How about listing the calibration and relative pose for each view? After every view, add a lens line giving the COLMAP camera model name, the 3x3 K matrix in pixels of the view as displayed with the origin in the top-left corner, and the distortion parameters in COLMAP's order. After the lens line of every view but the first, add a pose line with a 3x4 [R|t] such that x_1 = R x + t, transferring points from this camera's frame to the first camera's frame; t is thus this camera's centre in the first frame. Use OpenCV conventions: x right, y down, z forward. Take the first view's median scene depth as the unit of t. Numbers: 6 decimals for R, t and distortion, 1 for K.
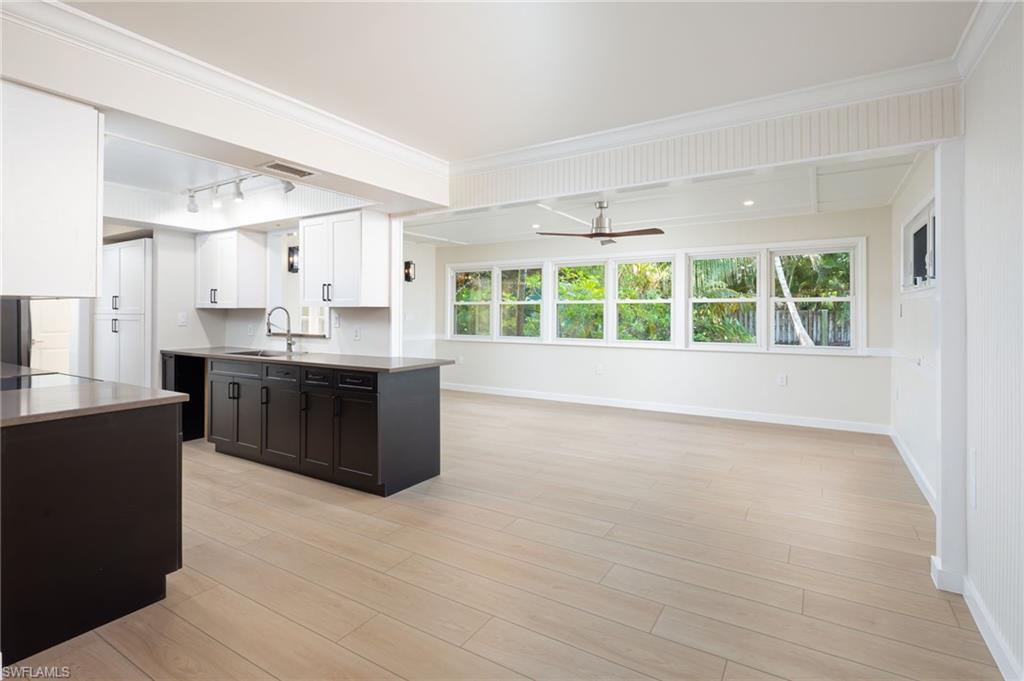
lens RADIAL K [[494.0, 0, 521.1], [0, 494.0, 310.4], [0, 0, 1]] dist [0.002828, -0.002533]
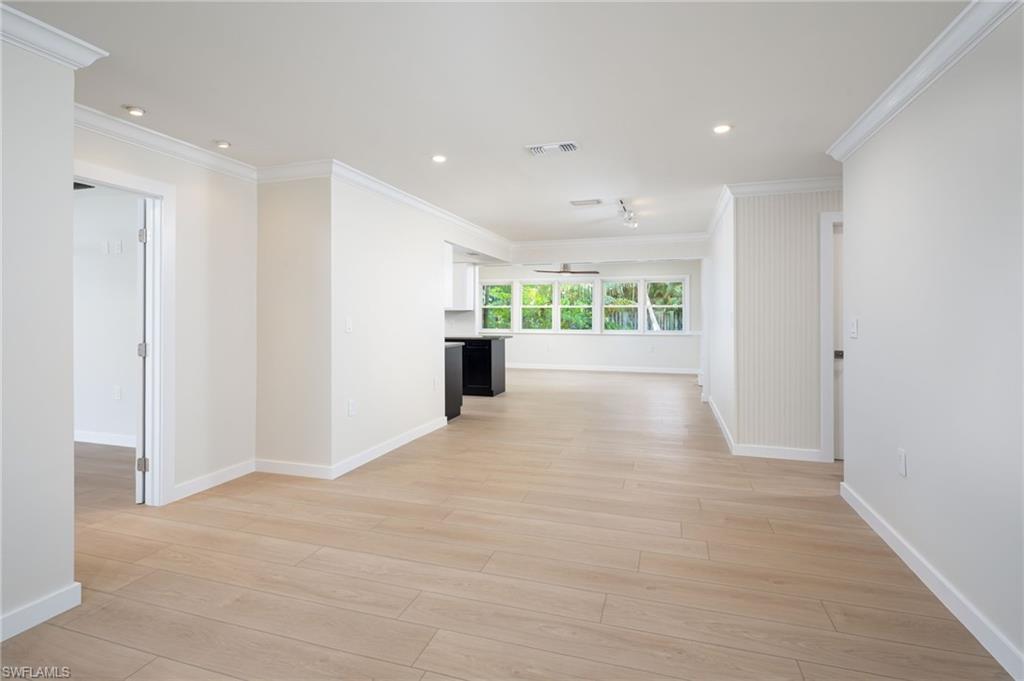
lens RADIAL K [[494.0, 0, 517.3], [0, 494.0, 313.6], [0, 0, 1]] dist [0.002828, -0.002533]
pose [[0.969803, -0.000205, 0.243891, -0.389581], [-0.000907, 0.999990, 0.004447, -0.001749], [-0.243889, -0.004534, 0.969793, -0.644088]]
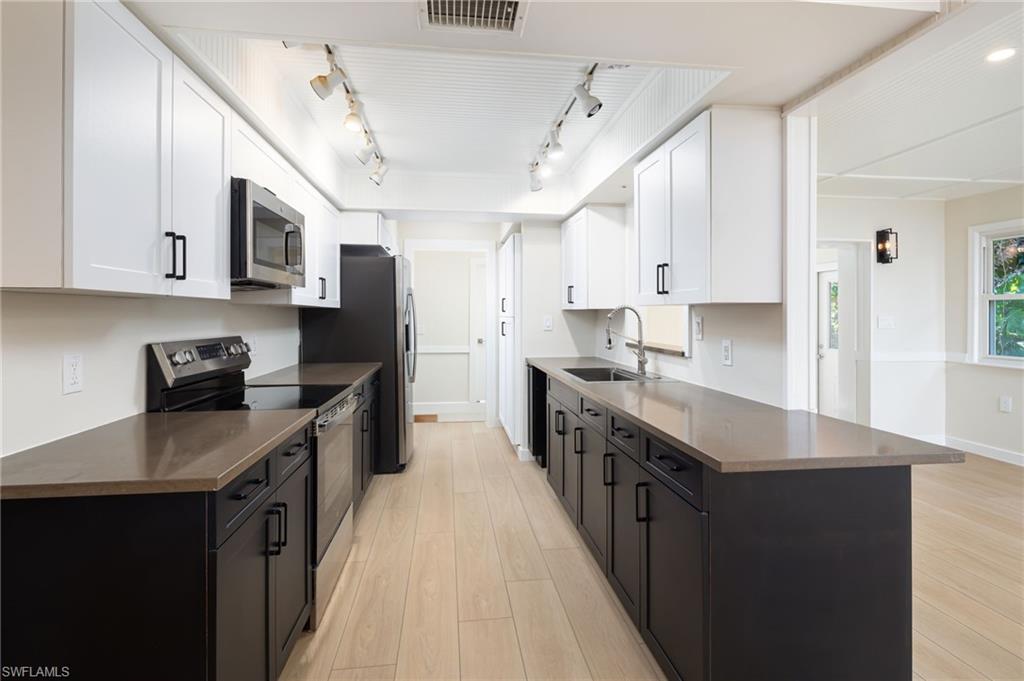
lens RADIAL K [[494.0, 0, 508.2], [0, 494.0, 313.3], [0, 0, 1]] dist [0.002828, -0.002533]
pose [[0.606667, -0.005001, -0.794940, -0.034369], [0.005804, 0.999981, -0.001862, 0.001924], [0.794935, -0.003485, 0.606685, 0.344369]]
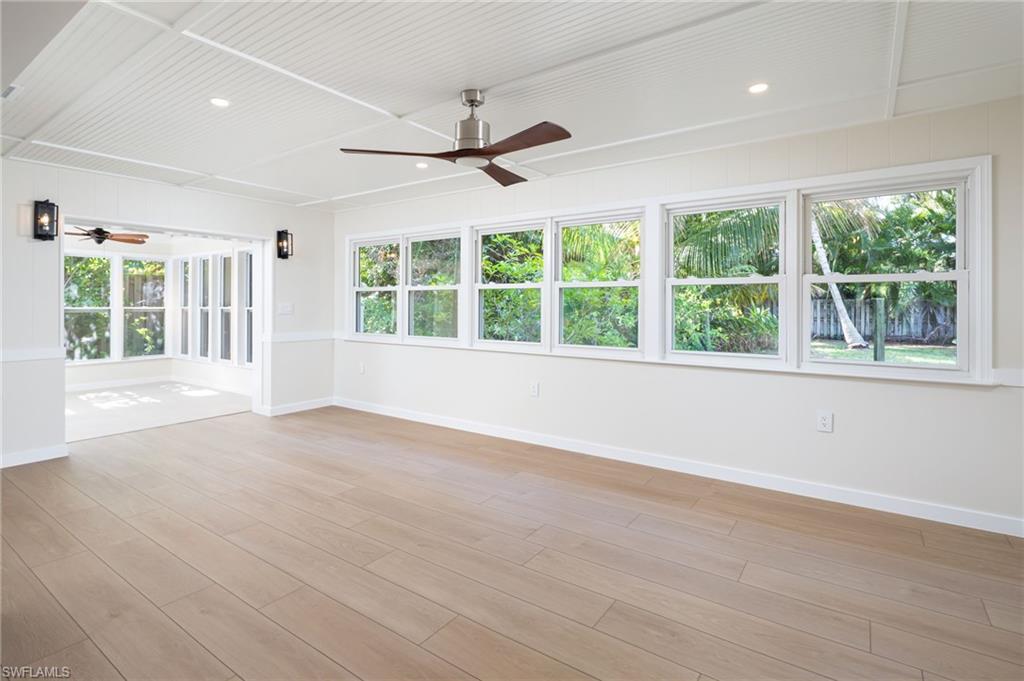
lens RADIAL K [[494.0, 0, 527.6], [0, 494.0, 304.8], [0, 0, 1]] dist [0.002828, -0.002533]
pose [[0.998566, 0.000446, -0.053527, 0.208541], [0.000093, 0.999949, 0.010073, 0.001660], [0.053529, -0.010063, 0.998516, 0.396533]]
